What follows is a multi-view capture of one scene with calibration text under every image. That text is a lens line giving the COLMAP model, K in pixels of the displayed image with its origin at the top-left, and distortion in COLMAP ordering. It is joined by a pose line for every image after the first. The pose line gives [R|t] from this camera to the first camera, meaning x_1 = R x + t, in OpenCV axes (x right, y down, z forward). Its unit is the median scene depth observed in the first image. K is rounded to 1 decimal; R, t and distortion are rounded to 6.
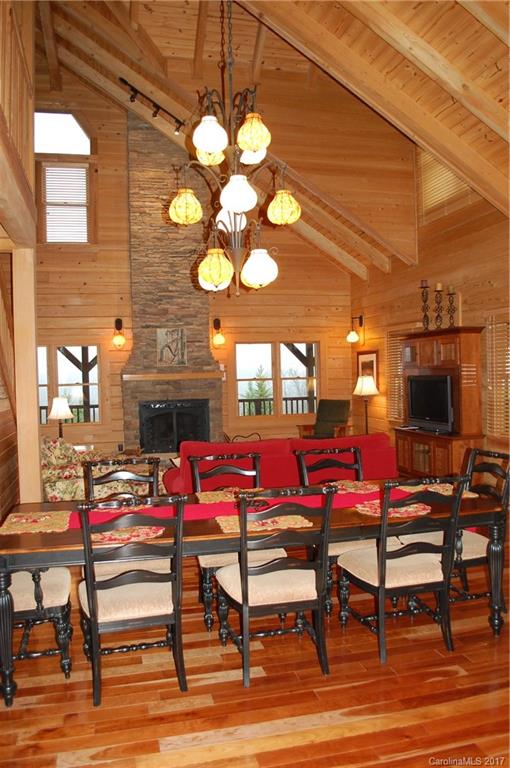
lens RADIAL K [[611.2, 0, 253.1], [0, 611.2, 385.2], [0, 0, 1]] dist [-0.062628, -0.004143]
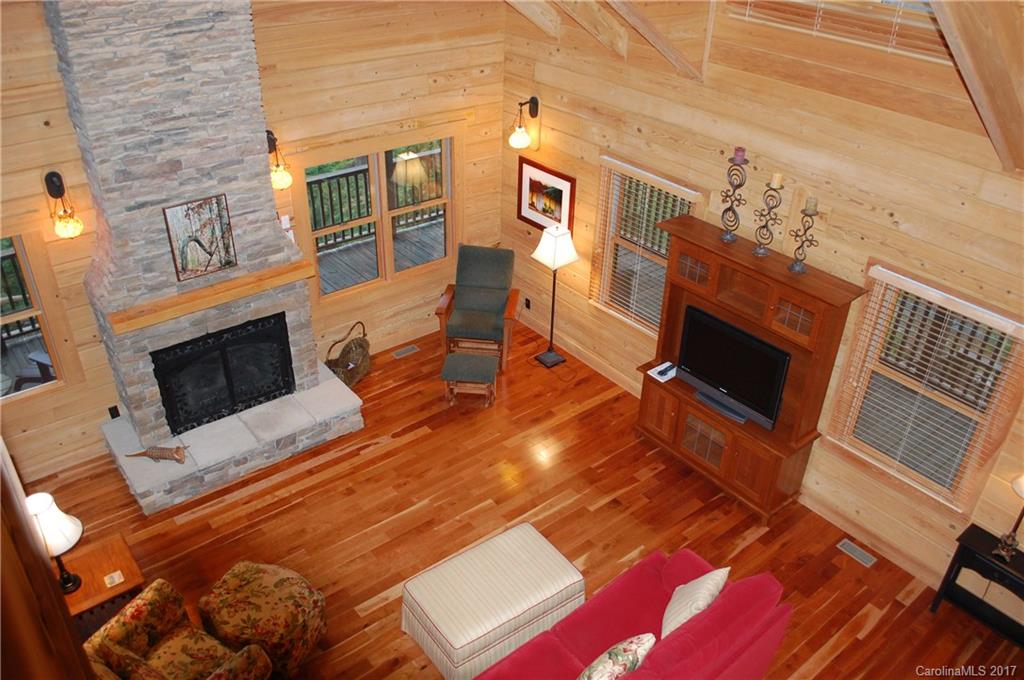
lens RADIAL K [[814.9, 0, 513.6], [0, 814.9, 338.7], [0, 0, 1]] dist [-0.062628, -0.004143]
pose [[0.906120, -0.180717, 0.382475, -0.166377], [-0.039924, 0.863584, 0.502623, -0.314578], [-0.421132, -0.470706, 0.775295, 0.381945]]
